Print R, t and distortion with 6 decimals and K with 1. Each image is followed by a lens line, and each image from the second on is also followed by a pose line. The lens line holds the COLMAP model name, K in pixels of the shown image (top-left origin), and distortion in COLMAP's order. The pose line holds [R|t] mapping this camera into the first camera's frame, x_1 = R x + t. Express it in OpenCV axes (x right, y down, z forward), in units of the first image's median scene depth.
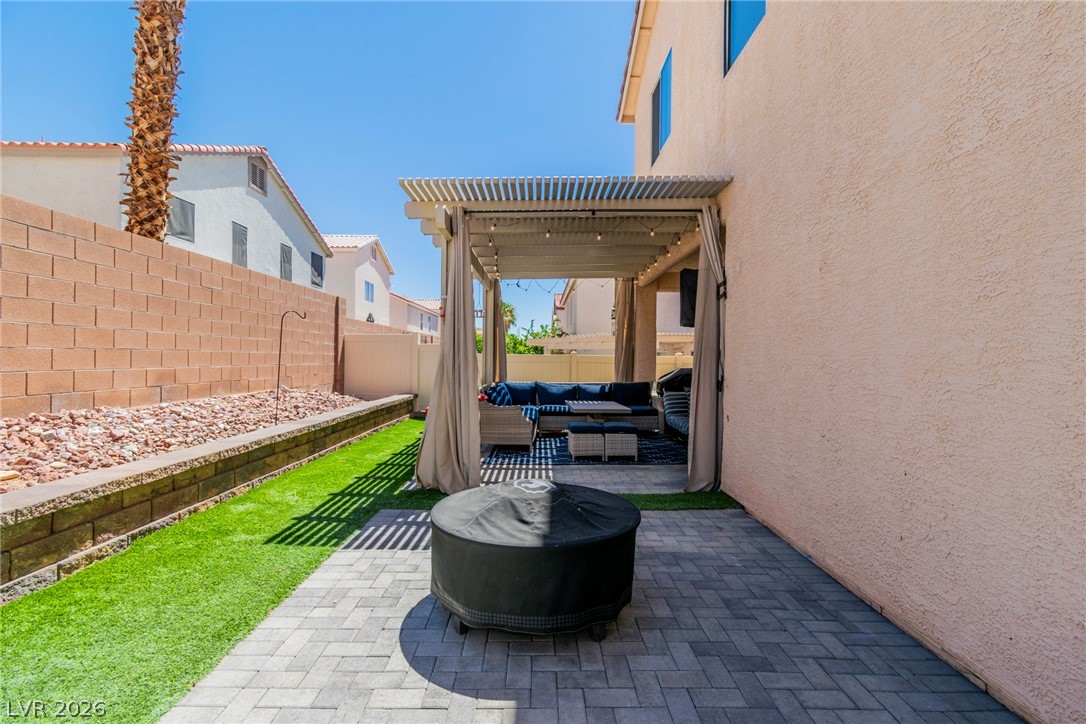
lens RADIAL K [[481.8, 0, 540.4], [0, 481.8, 361.7], [0, 0, 1]] dist [0.006498, -0.003311]
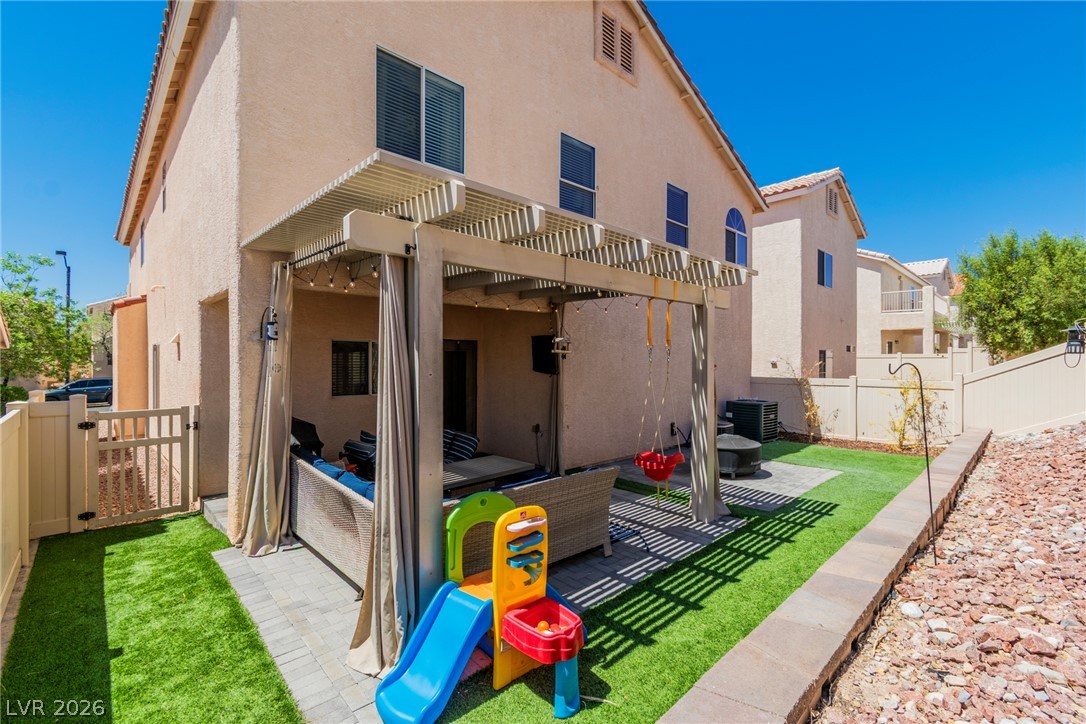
lens RADIAL K [[481.8, 0, 548.0], [0, 481.8, 359.8], [0, 0, 1]] dist [0.006498, -0.003311]
pose [[-0.701692, -0.009849, 0.712413, -0.655555], [-0.005656, 0.999950, 0.008253, -0.115628], [-0.712458, 0.001762, -0.701712, 1.840231]]
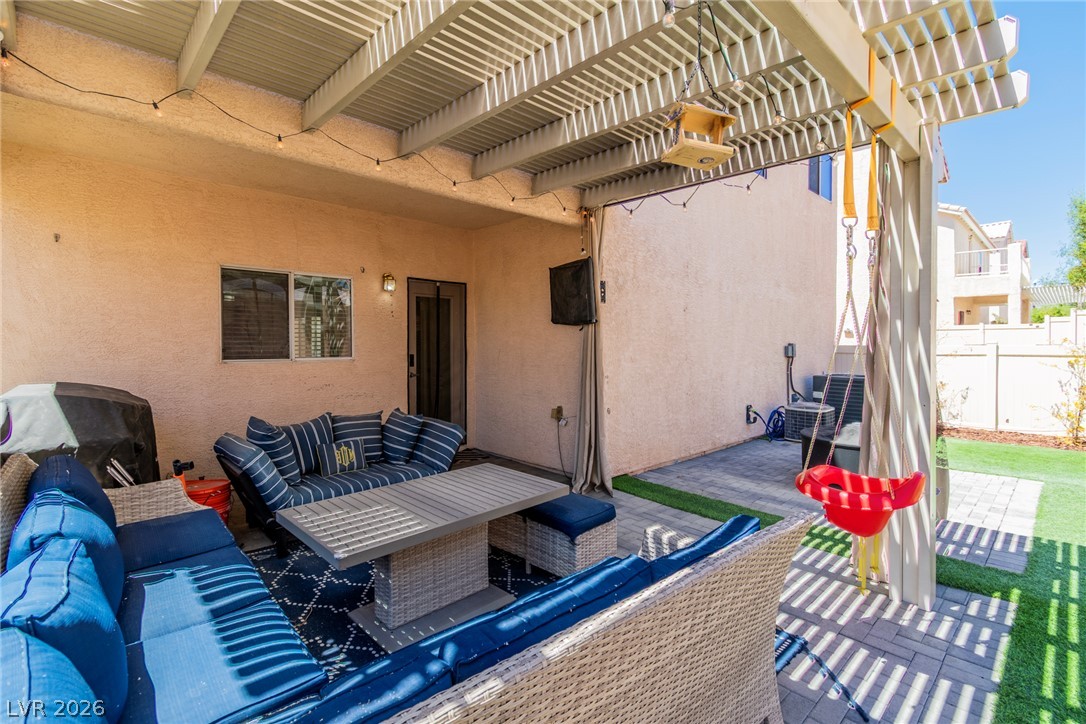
lens RADIAL K [[499.0, 0, 537.2], [0, 499.0, 350.9], [0, 0, 1]] dist [-0.010896, -0.000536]
pose [[-0.677656, -0.019518, 0.735120, -0.276762], [-0.002277, 0.999699, 0.024443, -0.040923], [-0.735376, 0.014891, -0.677496, 1.525575]]
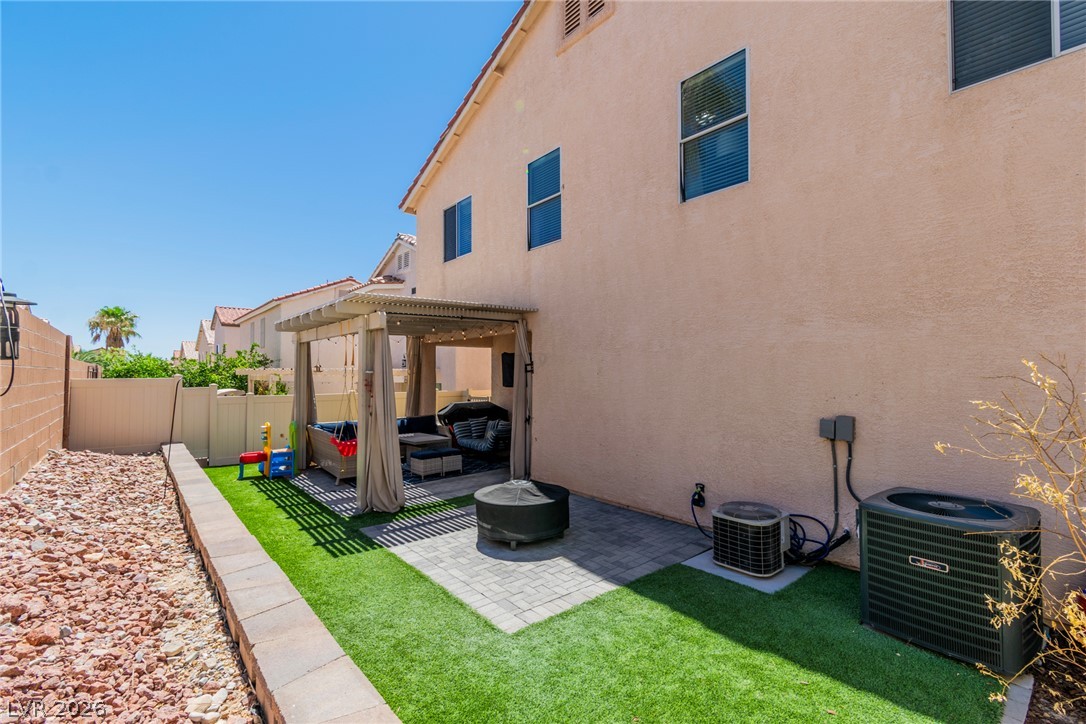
lens RADIAL K [[481.8, 0, 552.8], [0, 481.8, 363.5], [0, 0, 1]] dist [0.006498, -0.003311]
pose [[0.750979, 0.002104, 0.660323, -0.620038], [0.012858, 0.999759, -0.017809, -0.110297], [-0.660201, 0.021864, 0.750771, -0.339634]]
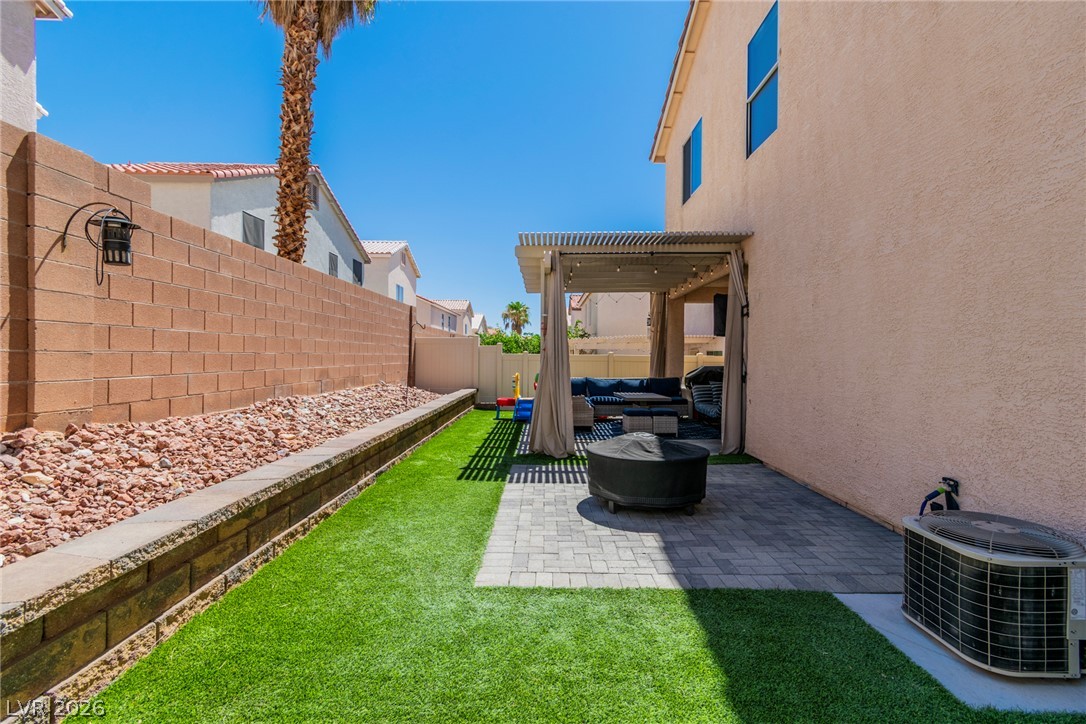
lens RADIAL K [[481.8, 0, 550.6], [0, 481.8, 360.2], [0, 0, 1]] dist [0.006498, -0.003311]
pose [[0.999935, -0.002005, 0.011224, -0.170542], [0.001987, 0.999997, 0.001611, -0.006617], [-0.011228, -0.001588, 0.999936, -0.327778]]
